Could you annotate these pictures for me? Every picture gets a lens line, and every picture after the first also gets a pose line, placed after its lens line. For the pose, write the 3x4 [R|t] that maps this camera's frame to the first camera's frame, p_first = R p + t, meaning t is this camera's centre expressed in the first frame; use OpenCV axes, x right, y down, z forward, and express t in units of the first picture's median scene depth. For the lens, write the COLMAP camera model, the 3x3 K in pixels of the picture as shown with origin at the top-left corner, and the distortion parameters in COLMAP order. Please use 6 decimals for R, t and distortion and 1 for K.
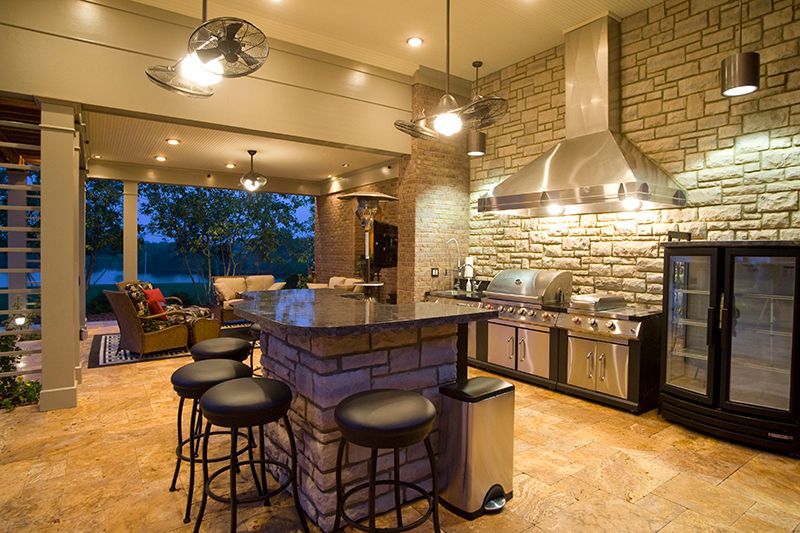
lens RADIAL K [[446.1, 0, 399.5], [0, 446.1, 261.4], [0, 0, 1]] dist [-0.062958, 0.021640]
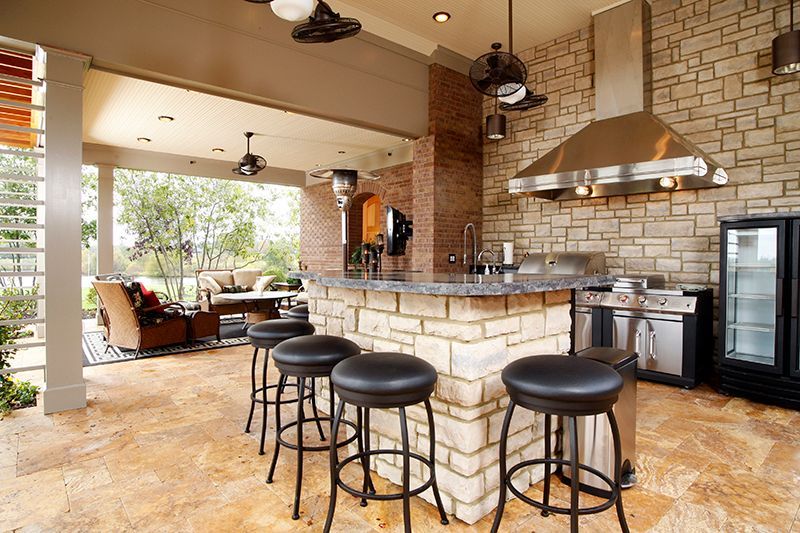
lens RADIAL K [[446.1, 0, 397.5], [0, 446.1, 260.8], [0, 0, 1]] dist [-0.062958, 0.021640]
pose [[0.995044, -0.006192, 0.099239, -0.196533], [0.006699, 0.999966, -0.004776, 0.047468], [-0.099207, 0.005417, 0.995052, 0.068223]]
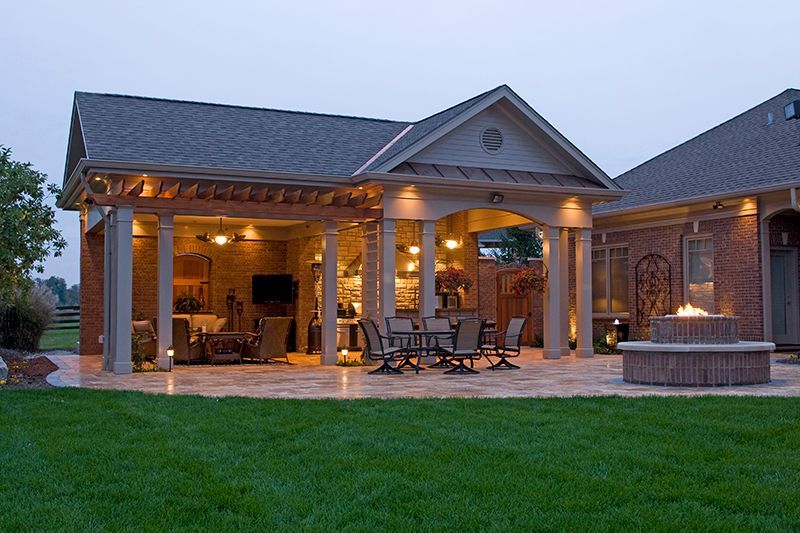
lens RADIAL K [[923.2, 0, 401.4], [0, 923.2, 263.3], [0, 0, 1]] dist [-0.015377, 0.000000]
pose [[0.168469, 0.042025, 0.984811, -4.997640], [0.019993, 0.998740, -0.046040, 0.047149], [-0.985504, 0.027445, 0.167416, 0.058592]]
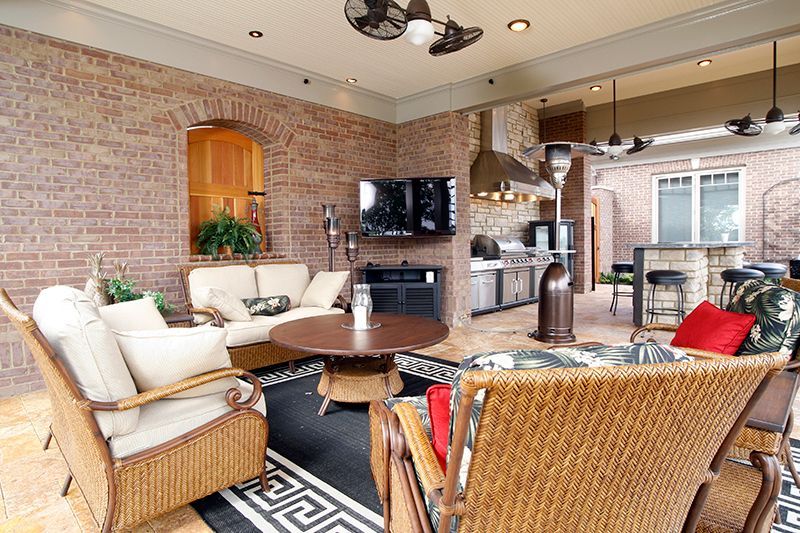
lens RADIAL K [[446.1, 0, 400.0], [0, 446.1, 261.5], [0, 0, 1]] dist [-0.062958, 0.021640]
pose [[-0.210544, -0.052208, 0.976189, -1.268295], [0.026104, 0.997917, 0.059000, 0.015953], [-0.977236, 0.037905, -0.208742, 1.918278]]
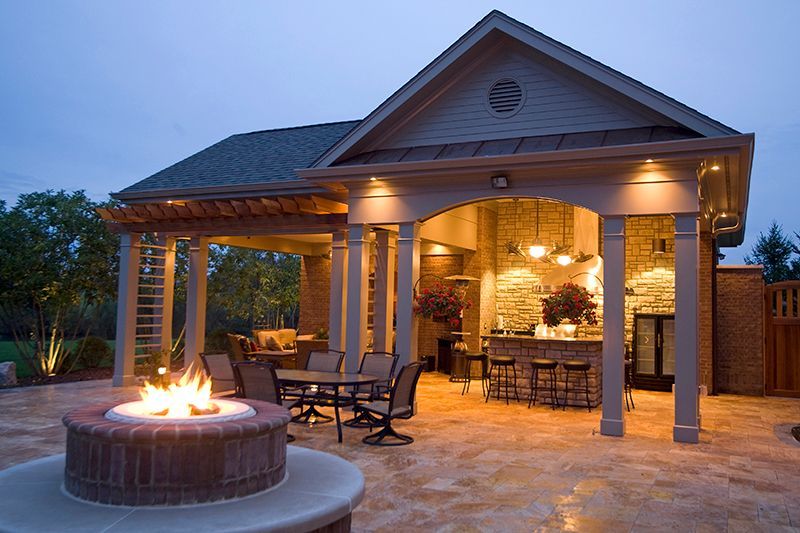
lens RADIAL K [[679.5, 0, 398.9], [0, 679.5, 260.9], [0, 0, 1]] dist [-0.016537, 0.006209]
pose [[0.878279, 0.041237, 0.476367, -1.936662], [-0.007862, 0.997385, -0.071845, -0.042714], [-0.478084, 0.059355, 0.876306, -1.387605]]
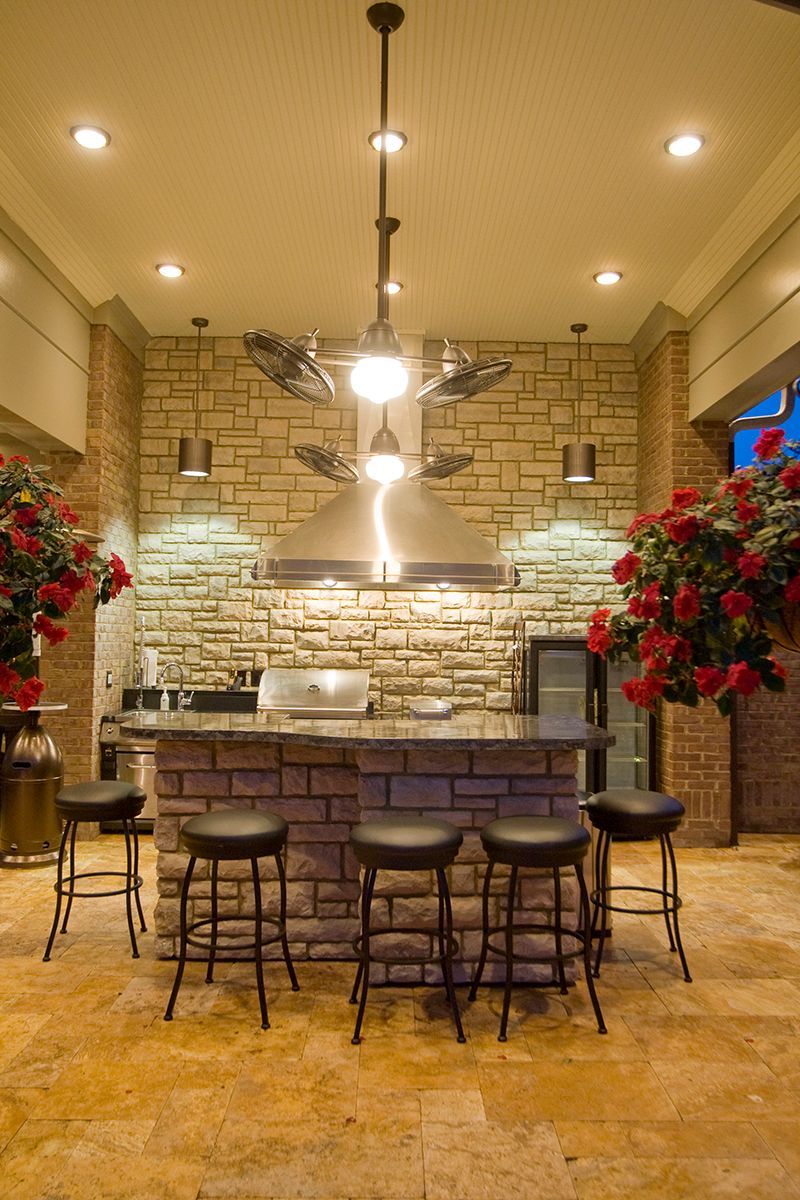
lens RADIAL K [[959.1, 0, 391.7], [0, 959.1, 602.3], [0, 0, 1]] dist [-0.042438, 0.037564]
pose [[0.574568, 0.030189, 0.817900, -0.968872], [0.006170, 0.999131, -0.041213, -0.026976], [-0.818434, 0.028726, 0.573882, 0.094199]]
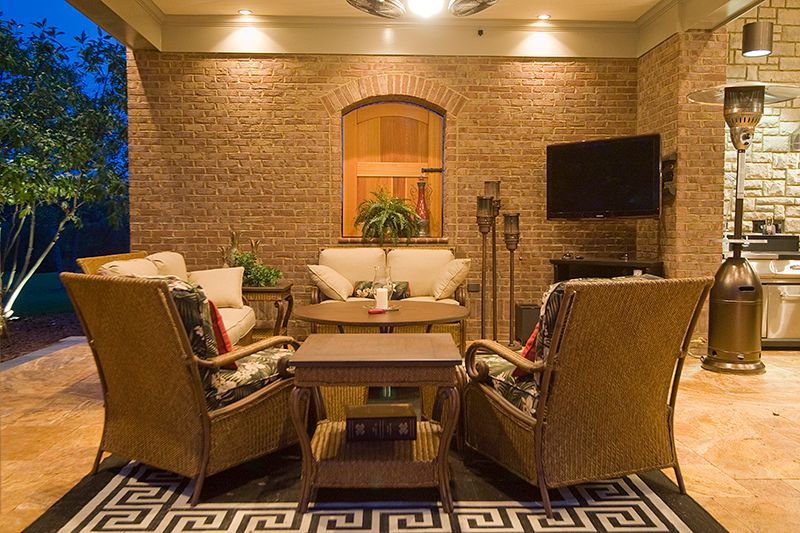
lens RADIAL K [[749.6, 0, 394.9], [0, 749.6, 263.5], [0, 0, 1]] dist [0.002876, 0.000000]
pose [[0.534837, -0.041555, 0.843933, -1.570917], [0.018306, 0.999125, 0.037595, 0.045142], [-0.844757, -0.004658, 0.535130, 1.166677]]
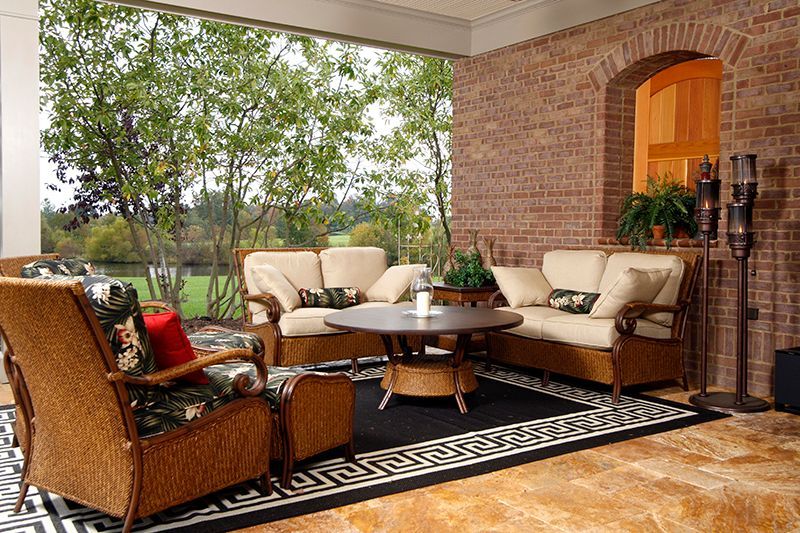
lens RADIAL K [[749.6, 0, 394.9], [0, 749.6, 263.8], [0, 0, 1]] dist [0.002876, 0.000000]
pose [[0.999559, 0.005619, -0.029152, -0.561849], [-0.004859, 0.999648, 0.026076, 0.063508], [0.029288, -0.025923, 0.999235, 0.751884]]
